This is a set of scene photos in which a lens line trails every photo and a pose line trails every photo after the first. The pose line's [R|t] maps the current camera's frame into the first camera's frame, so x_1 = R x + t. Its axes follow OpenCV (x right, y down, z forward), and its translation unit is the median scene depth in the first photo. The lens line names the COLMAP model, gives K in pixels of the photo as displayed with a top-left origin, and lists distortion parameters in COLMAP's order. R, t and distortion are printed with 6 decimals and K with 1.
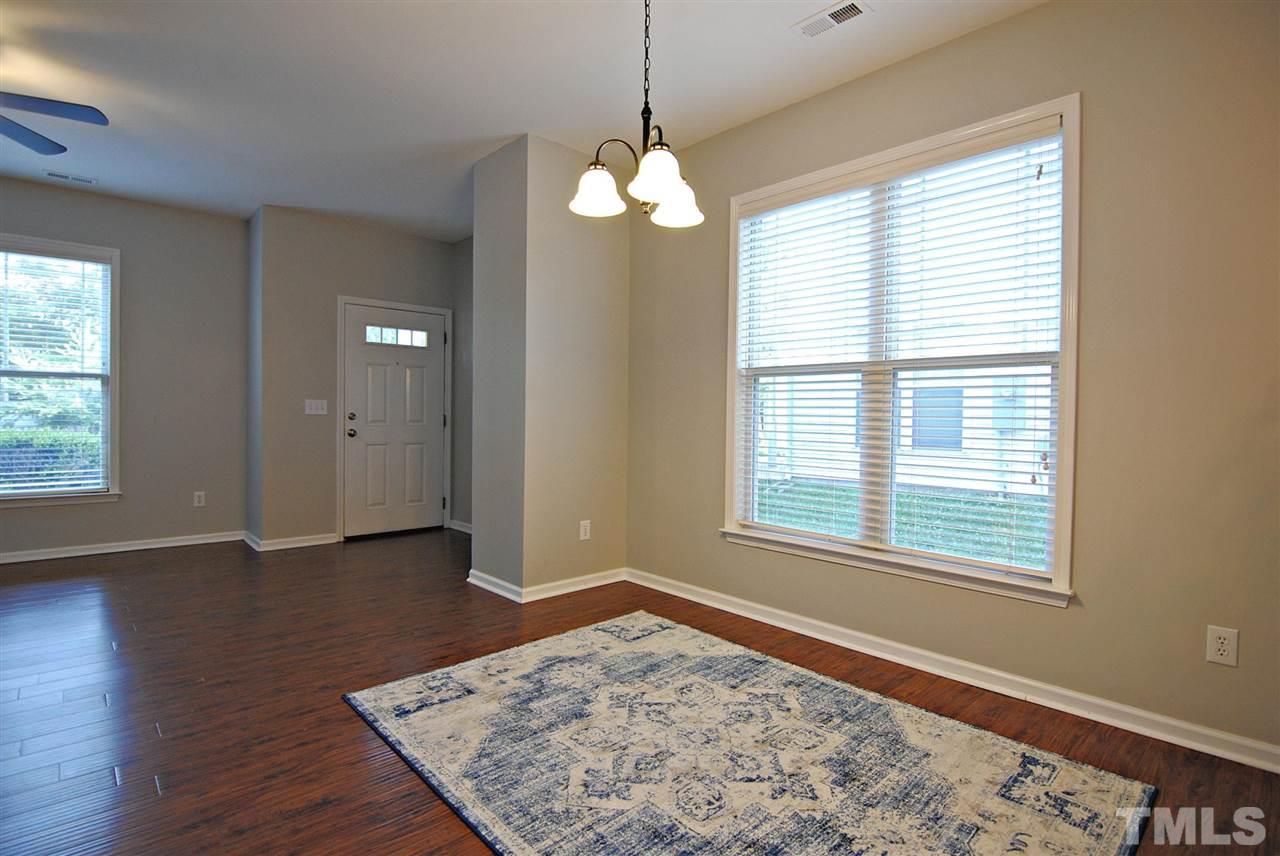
lens RADIAL K [[618.3, 0, 642.5], [0, 618.3, 424.5], [0, 0, 1]] dist [-0.006423, -0.009505]
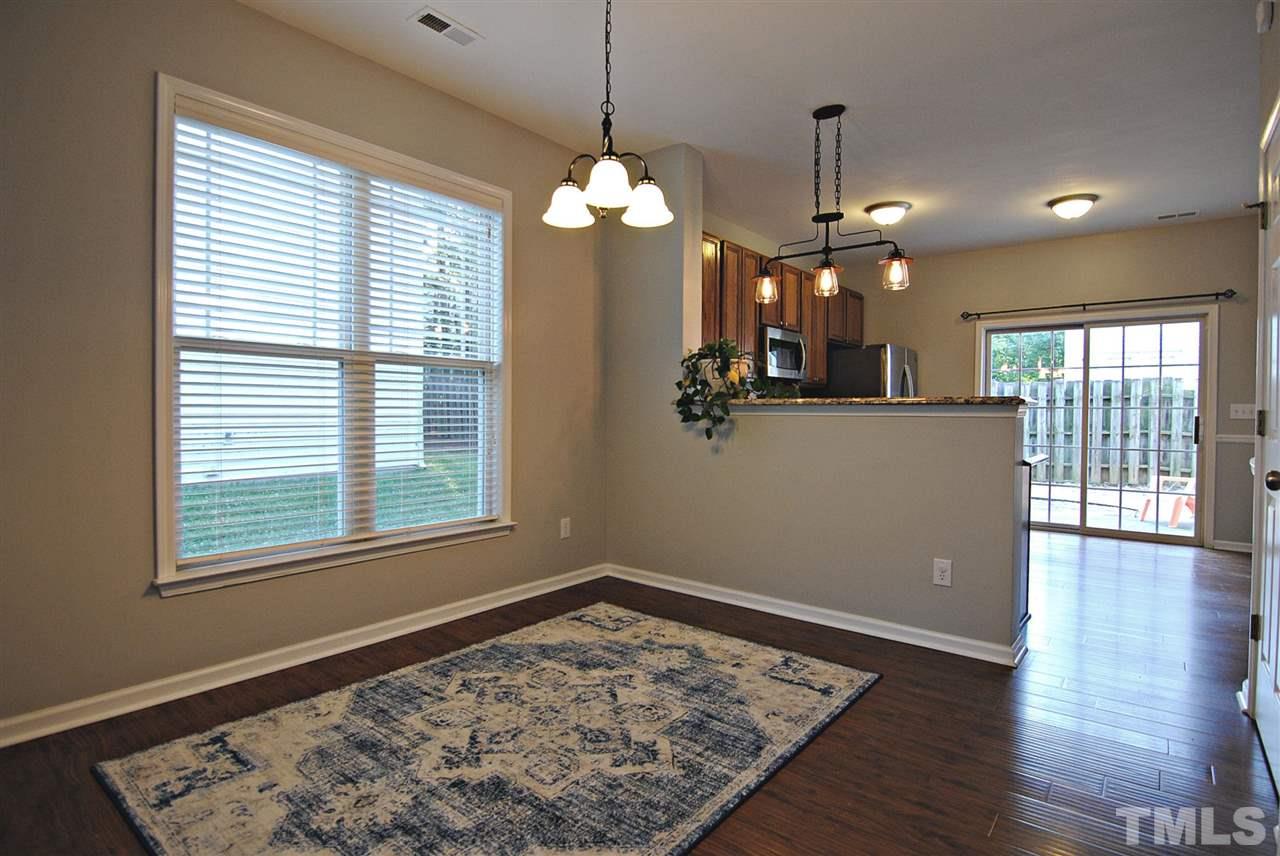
lens RADIAL K [[639.6, 0, 637.1], [0, 639.6, 424.2], [0, 0, 1]] dist [-0.003581, -0.011973]
pose [[-0.124789, -0.032182, 0.991661, -0.845403], [0.006913, 0.999421, 0.033304, -0.020328], [-0.992159, 0.011011, -0.124494, 0.834260]]
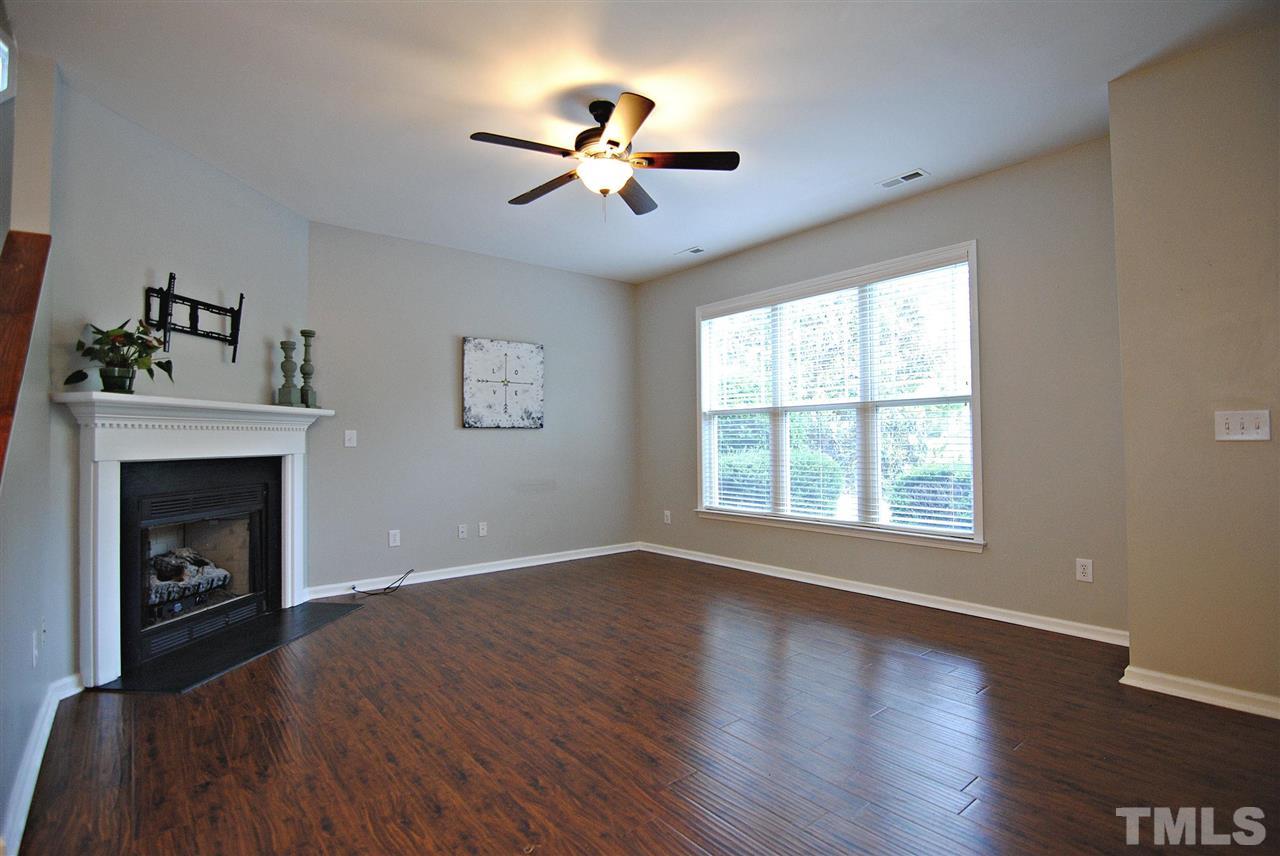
lens RADIAL K [[618.3, 0, 642.5], [0, 618.3, 424.5], [0, 0, 1]] dist [-0.006423, -0.009505]
pose [[-0.071901, -0.038867, -0.996654, -0.043907], [-0.004250, 0.999243, -0.038662, -0.016732], [0.997403, 0.001456, -0.072011, 1.181665]]
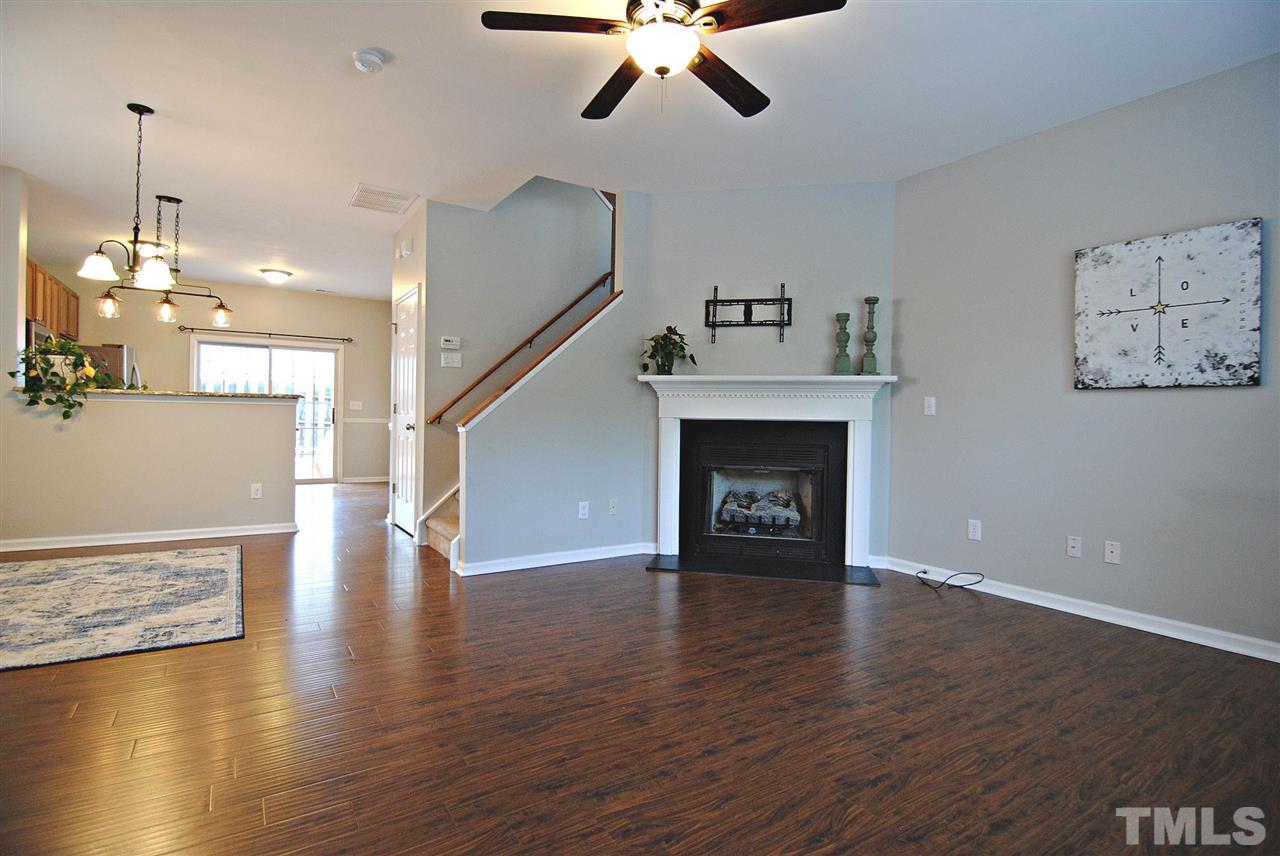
lens RADIAL K [[618.3, 0, 642.5], [0, 618.3, 424.5], [0, 0, 1]] dist [-0.006423, -0.009505]
pose [[-0.983823, -0.032616, 0.176146, -1.392192], [-0.028128, 0.999214, 0.027916, -0.017711], [-0.176919, 0.022510, -0.983968, 1.953447]]
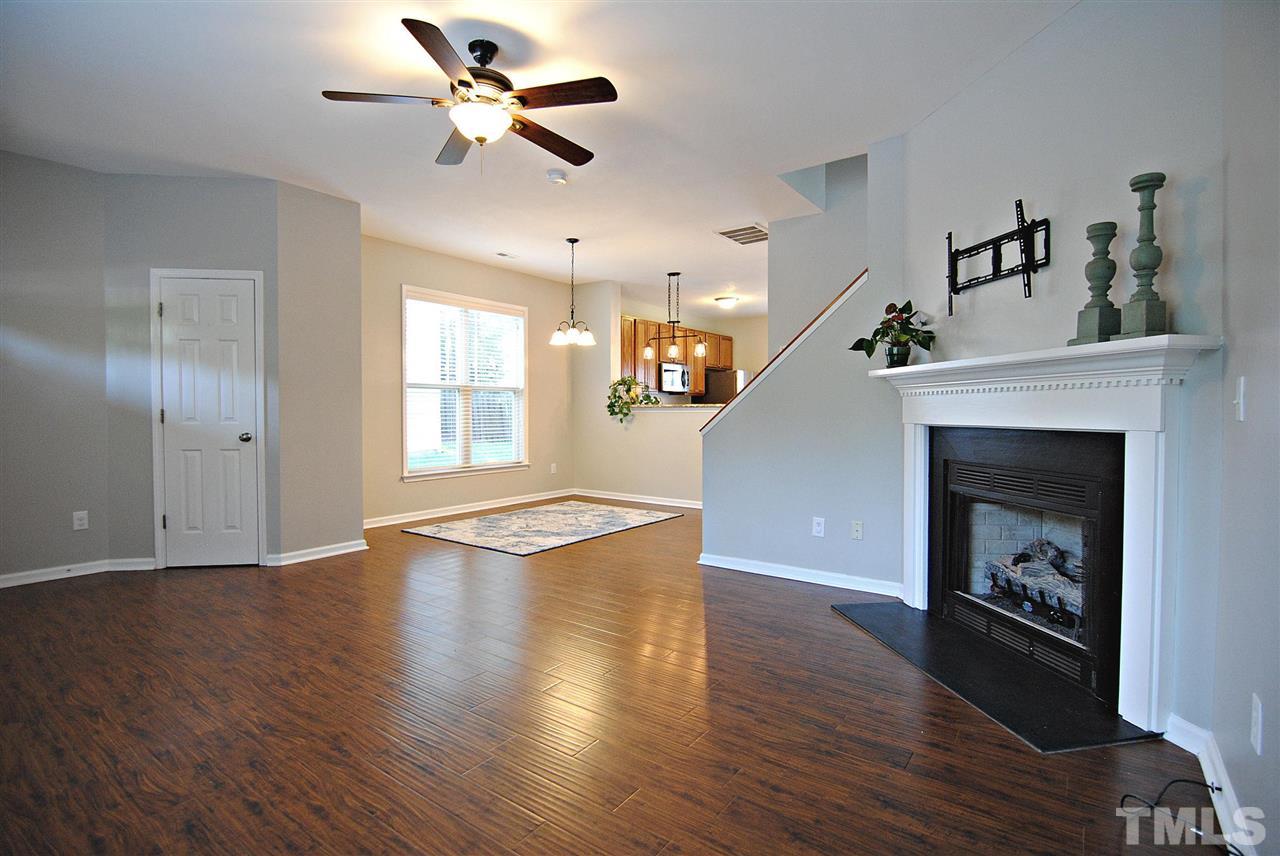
lens RADIAL K [[618.3, 0, 642.5], [0, 618.3, 424.5], [0, 0, 1]] dist [-0.006423, -0.009505]
pose [[-0.184250, -0.036418, 0.982204, -2.415612], [0.010779, 0.999178, 0.039069, -0.047894], [-0.982820, 0.017785, -0.183707, 0.946115]]
